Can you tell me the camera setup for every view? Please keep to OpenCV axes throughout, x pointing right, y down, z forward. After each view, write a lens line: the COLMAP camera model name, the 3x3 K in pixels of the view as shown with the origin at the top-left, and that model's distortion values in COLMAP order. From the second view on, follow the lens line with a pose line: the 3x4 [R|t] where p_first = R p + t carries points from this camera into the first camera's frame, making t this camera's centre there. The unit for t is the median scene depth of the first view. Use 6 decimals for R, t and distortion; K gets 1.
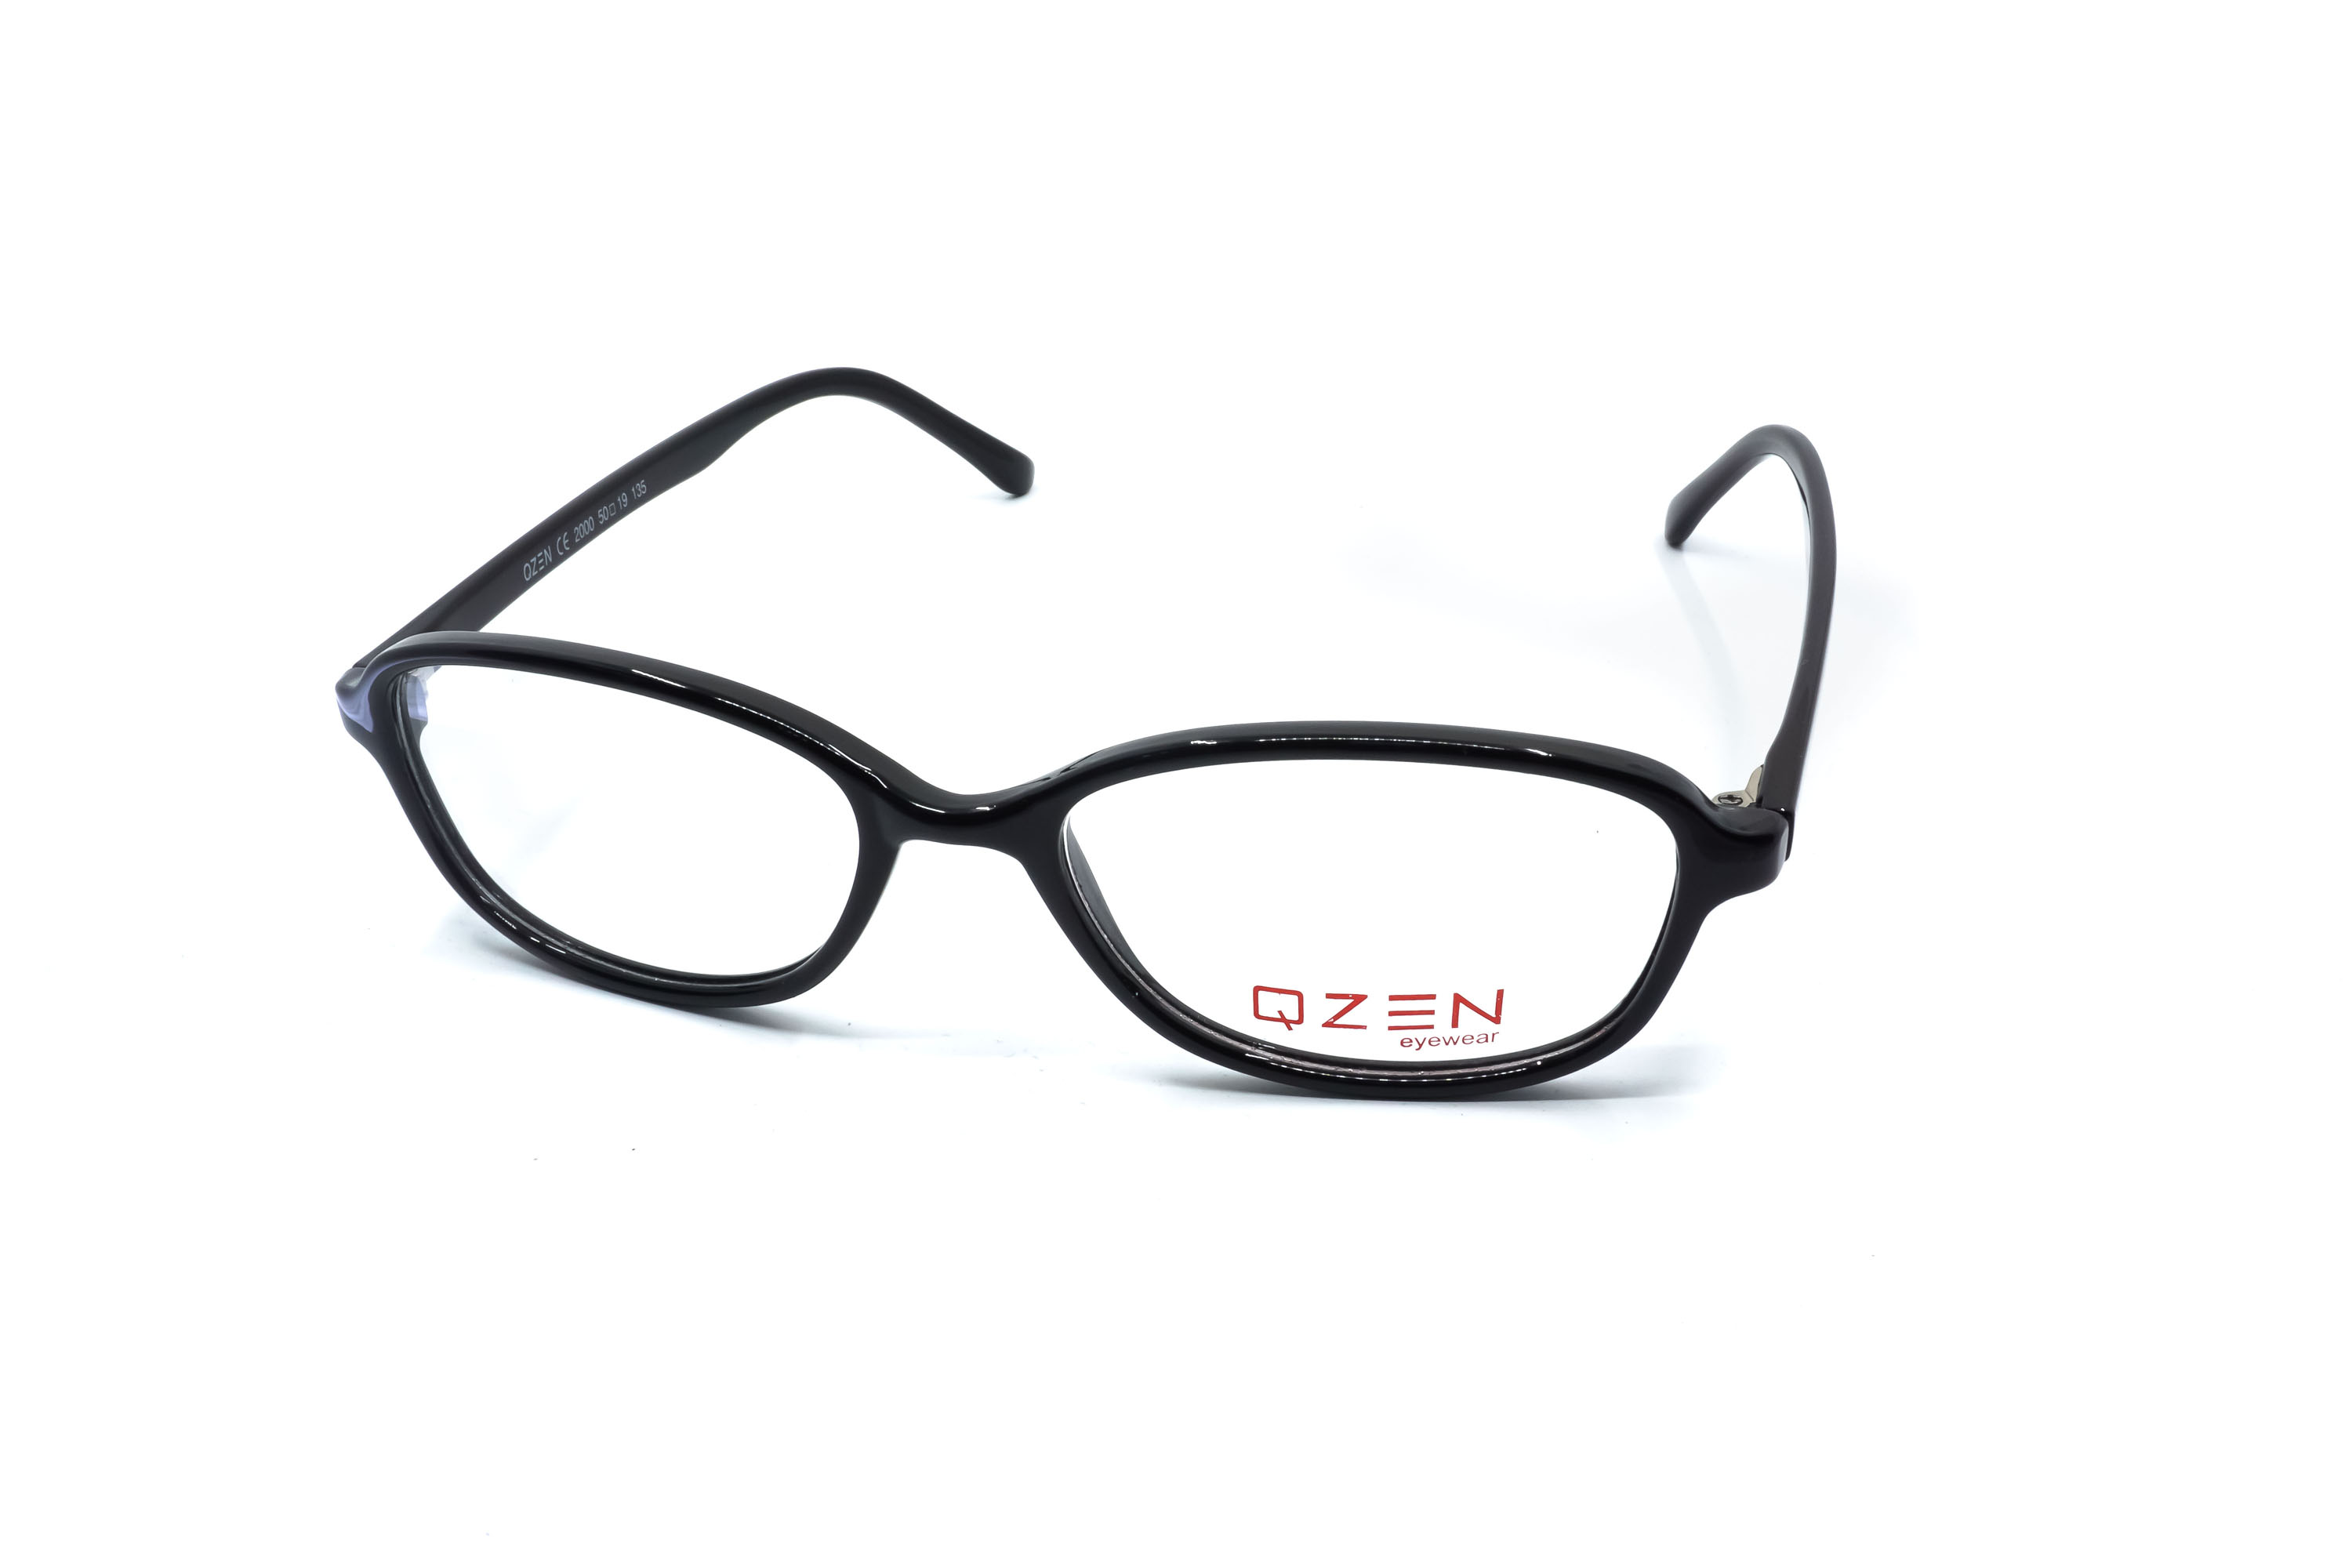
lens RADIAL K [[2435.5, 0, 1176.0], [0, 2435.5, 784.0], [0, 0, 1]] dist [0.000939, -0.000445]
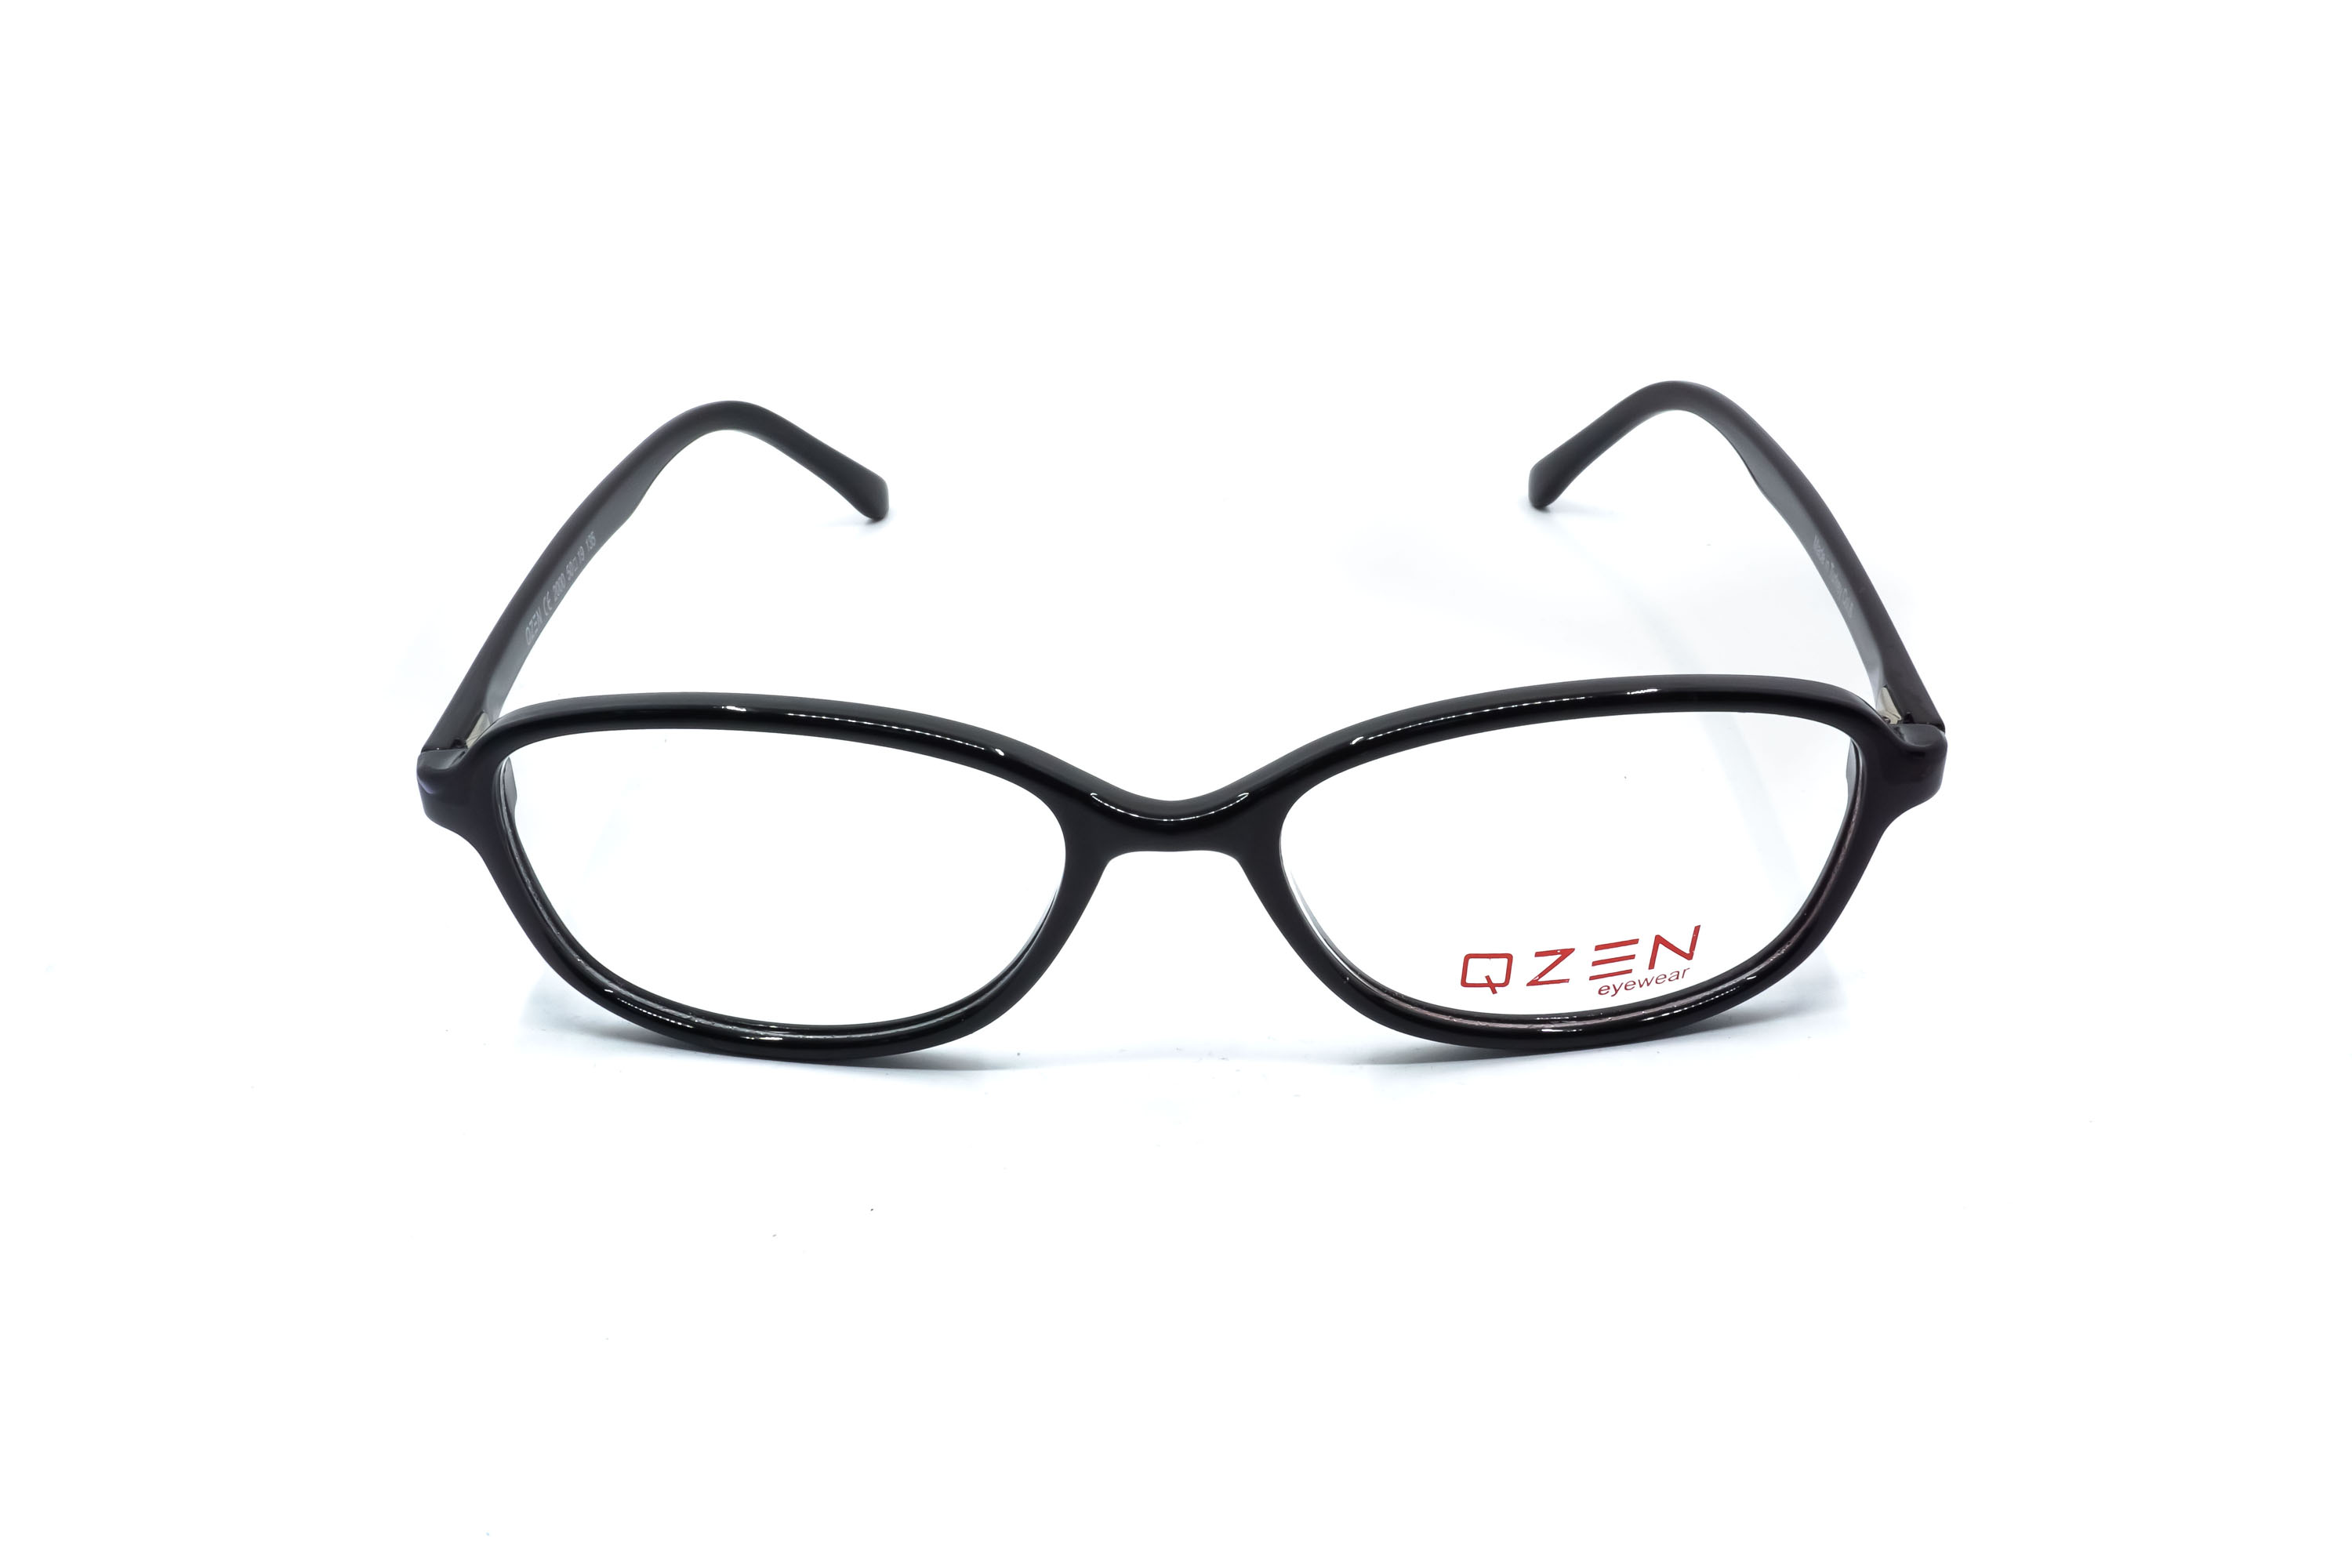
lens RADIAL K [[2435.5, 0, 1176.0], [0, 2435.5, 784.0], [0, 0, 1]] dist [0.000939, -0.000445]
pose [[0.965930, -0.115701, 0.231501, -0.310545], [0.117275, 0.993075, 0.007001, -0.009017], [-0.230707, 0.020387, 0.972810, 0.037049]]
